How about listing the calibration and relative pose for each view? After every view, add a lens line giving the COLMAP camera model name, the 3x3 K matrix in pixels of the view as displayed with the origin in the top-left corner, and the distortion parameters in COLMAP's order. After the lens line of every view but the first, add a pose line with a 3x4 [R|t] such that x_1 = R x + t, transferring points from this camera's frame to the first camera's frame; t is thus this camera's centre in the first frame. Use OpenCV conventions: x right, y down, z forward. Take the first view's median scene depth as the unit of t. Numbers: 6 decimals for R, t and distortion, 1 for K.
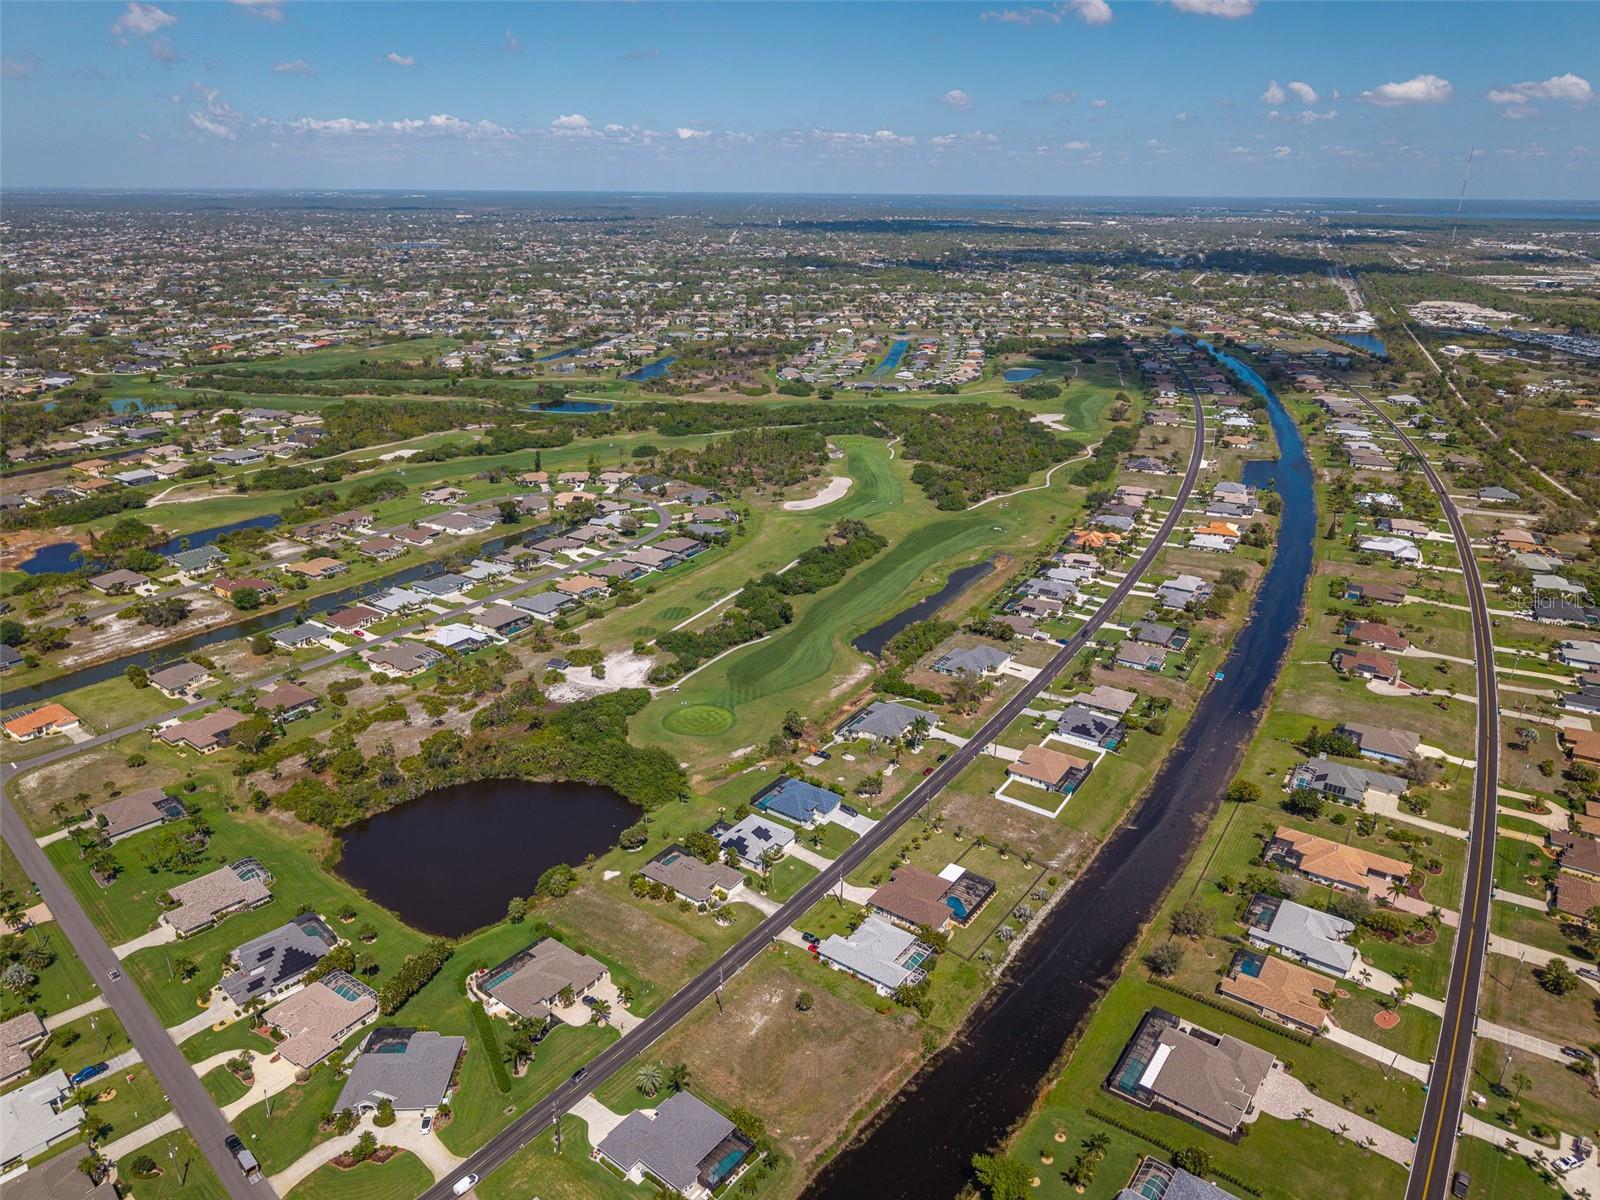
lens RADIAL K [[1078.0, 0, 805.5], [0, 1078.0, 593.7], [0, 0, 1]] dist [0.034729, -0.037638]
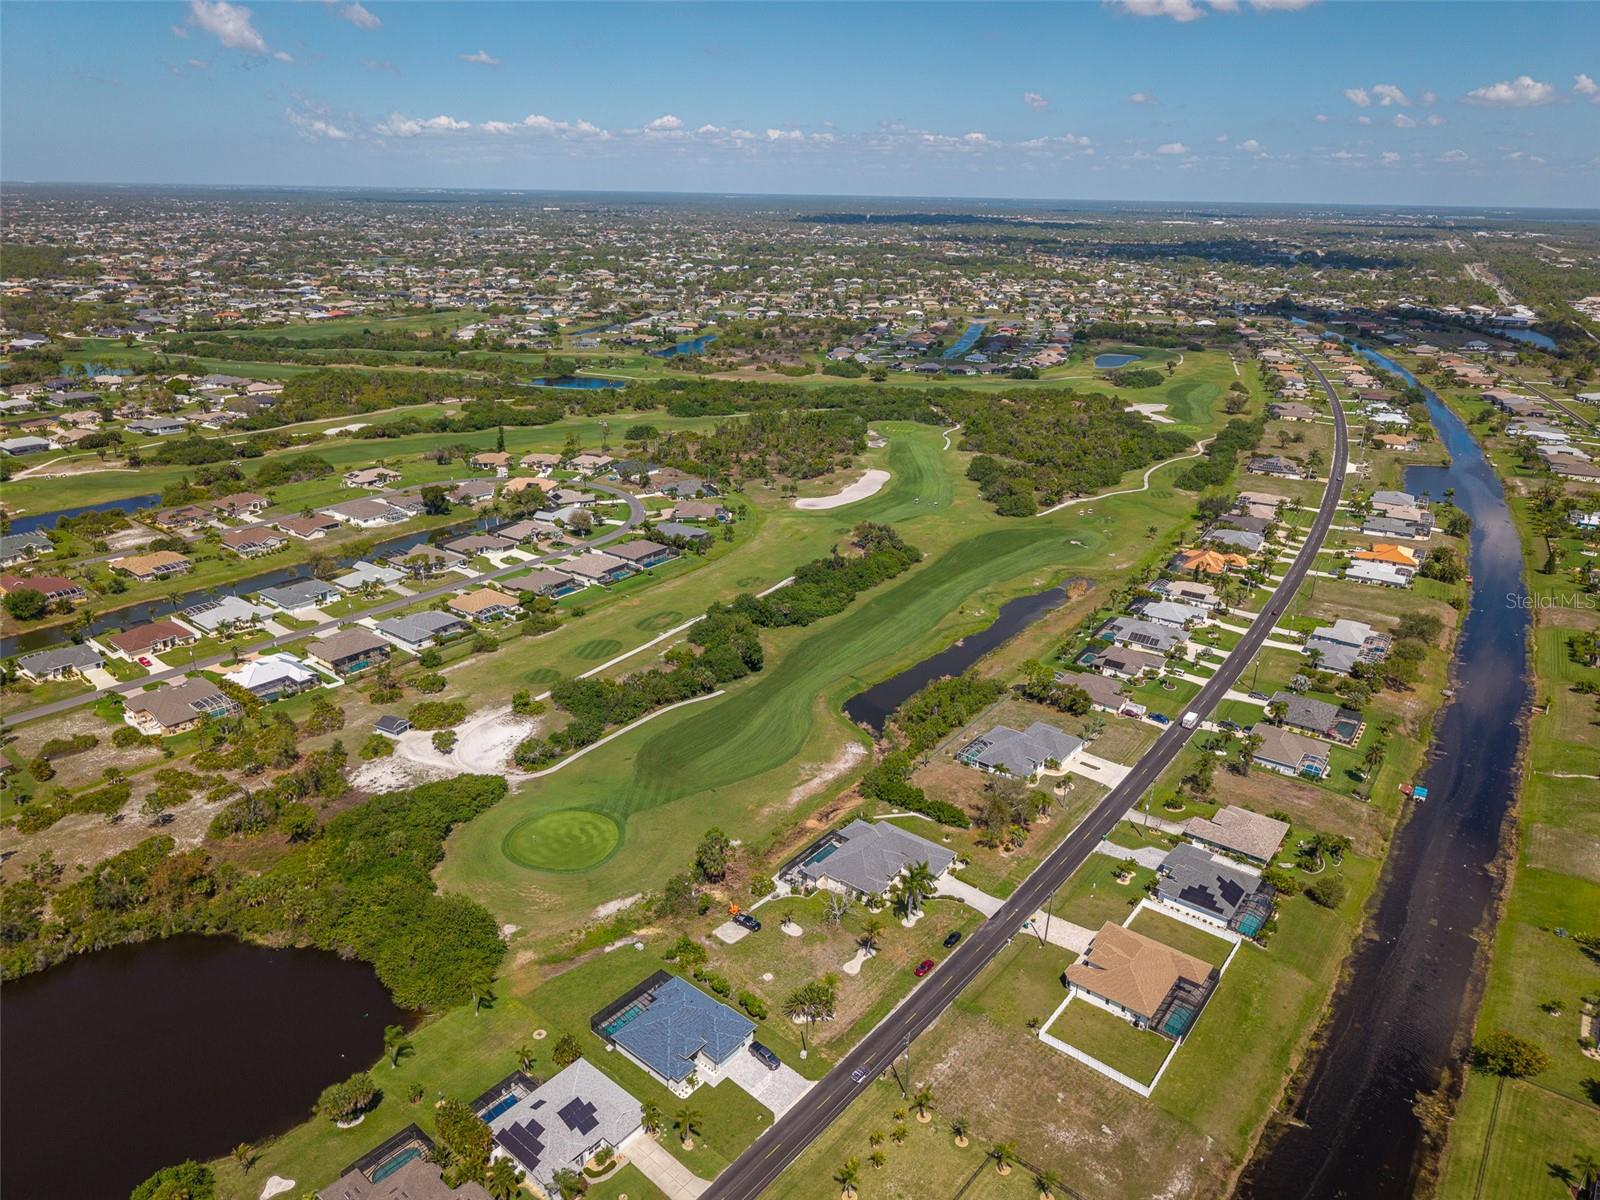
lens RADIAL K [[1078.0, 0, 805.5], [0, 1078.0, 593.7], [0, 0, 1]] dist [0.034729, -0.037638]
pose [[0.996500, 0.037443, -0.074742, 0.048517], [-0.037694, 0.999287, -0.001954, -0.016364], [0.074615, 0.004764, 0.997201, 0.238191]]
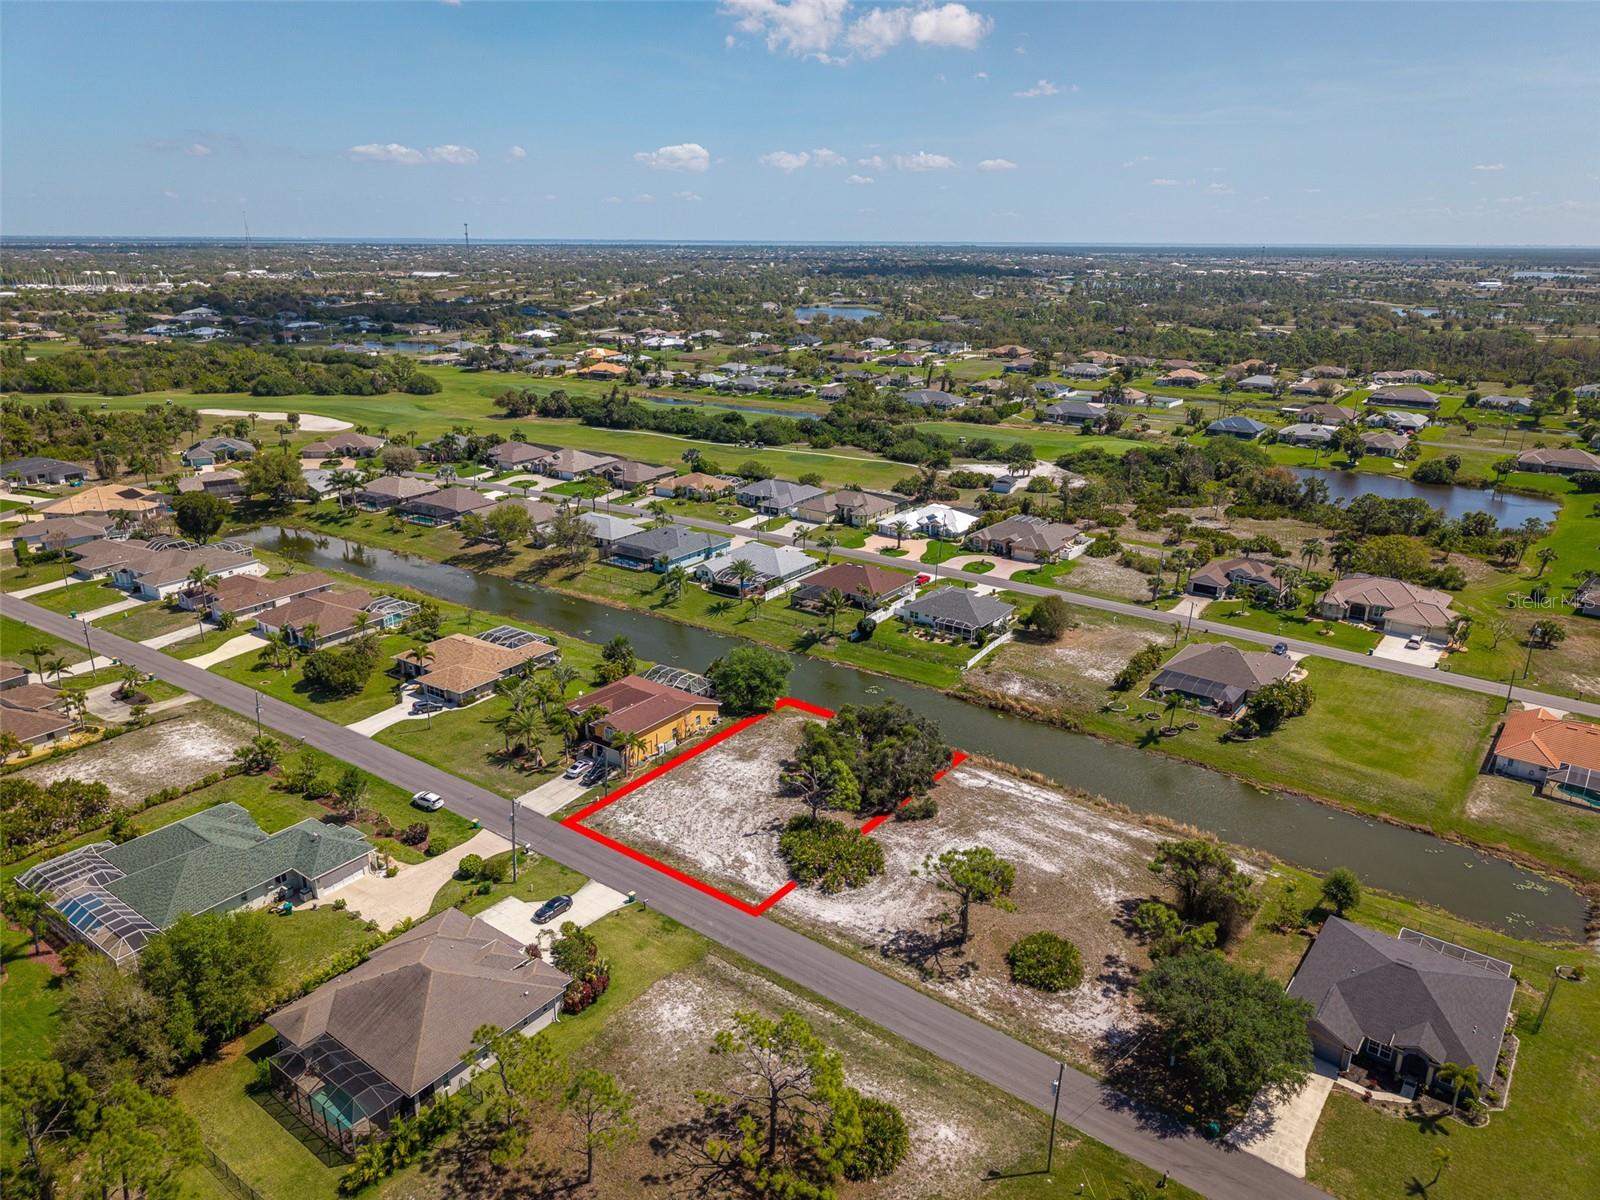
lens RADIAL K [[1070.7, 0, 793.1], [0, 1070.7, 601.6], [0, 0, 1]] dist [0.041892, -0.048083]
pose [[0.020184, -0.325678, 0.945265, -0.638116], [0.349291, 0.888180, 0.298552, -0.088581], [-0.936797, 0.324146, 0.131683, 0.720785]]
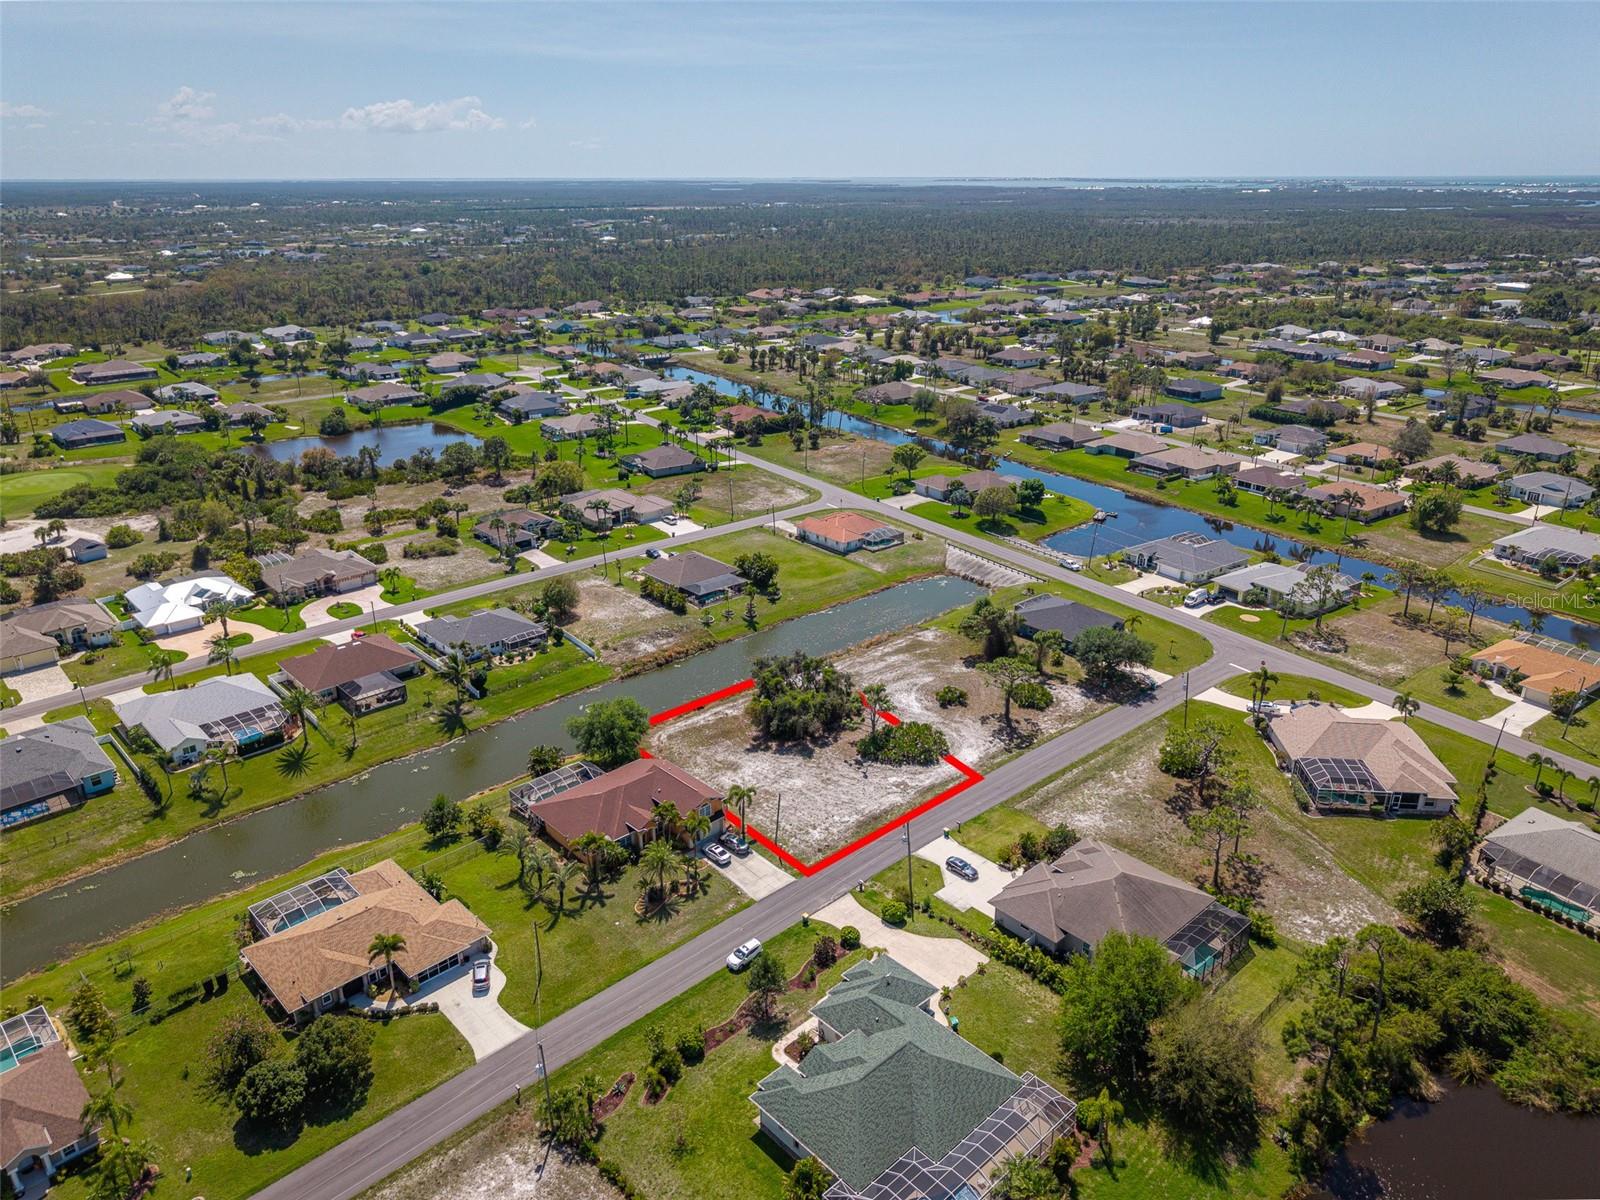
lens RADIAL K [[1084.0, 0, 807.8], [0, 1084.0, 597.6], [0, 0, 1]] dist [0.031502, -0.022296]
pose [[-0.979147, -0.077796, 0.187665, -0.490523], [0.068252, 0.744103, 0.664570, -0.190781], [-0.191343, 0.663520, -0.723276, 0.927786]]
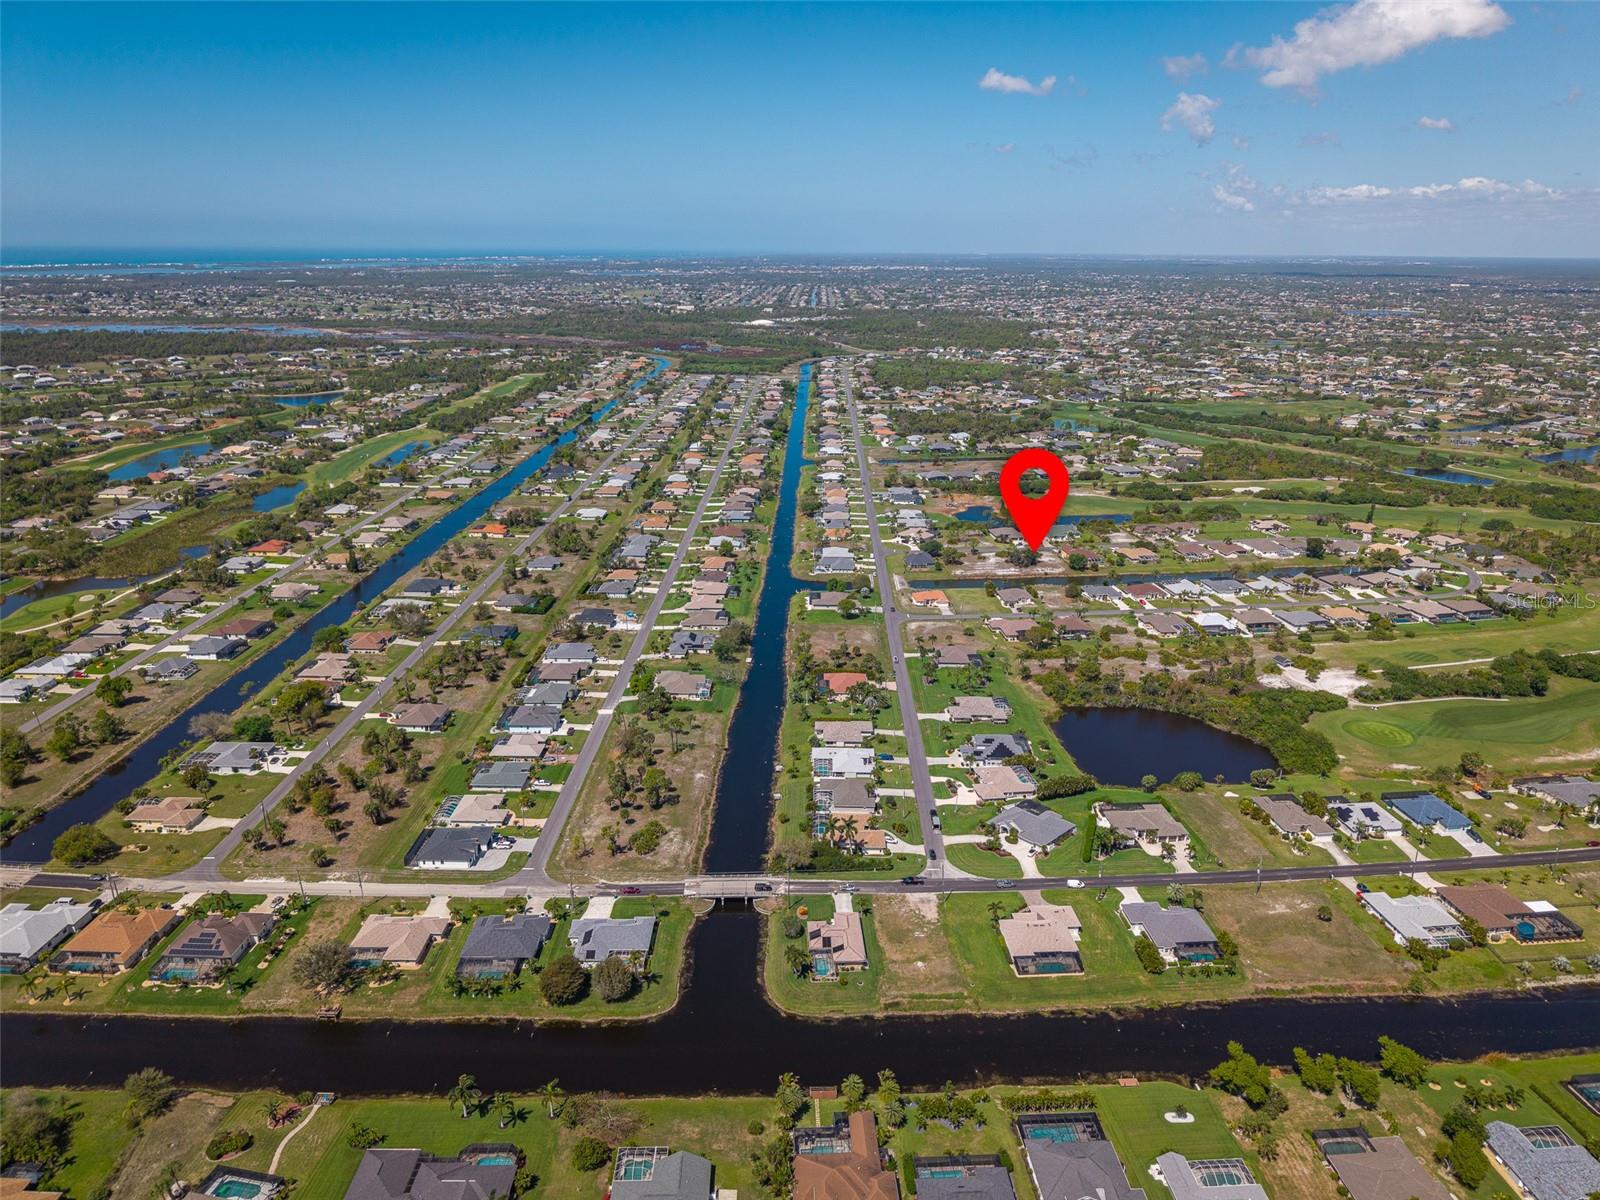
lens RADIAL K [[1084.0, 0, 807.8], [0, 1084.0, 597.6], [0, 0, 1]] dist [0.031502, -0.022296]
pose [[0.681983, 0.227508, -0.695083, 0.151629], [-0.264121, 0.962862, 0.056012, 0.046169], [0.682012, 0.145387, 0.716745, -0.137474]]
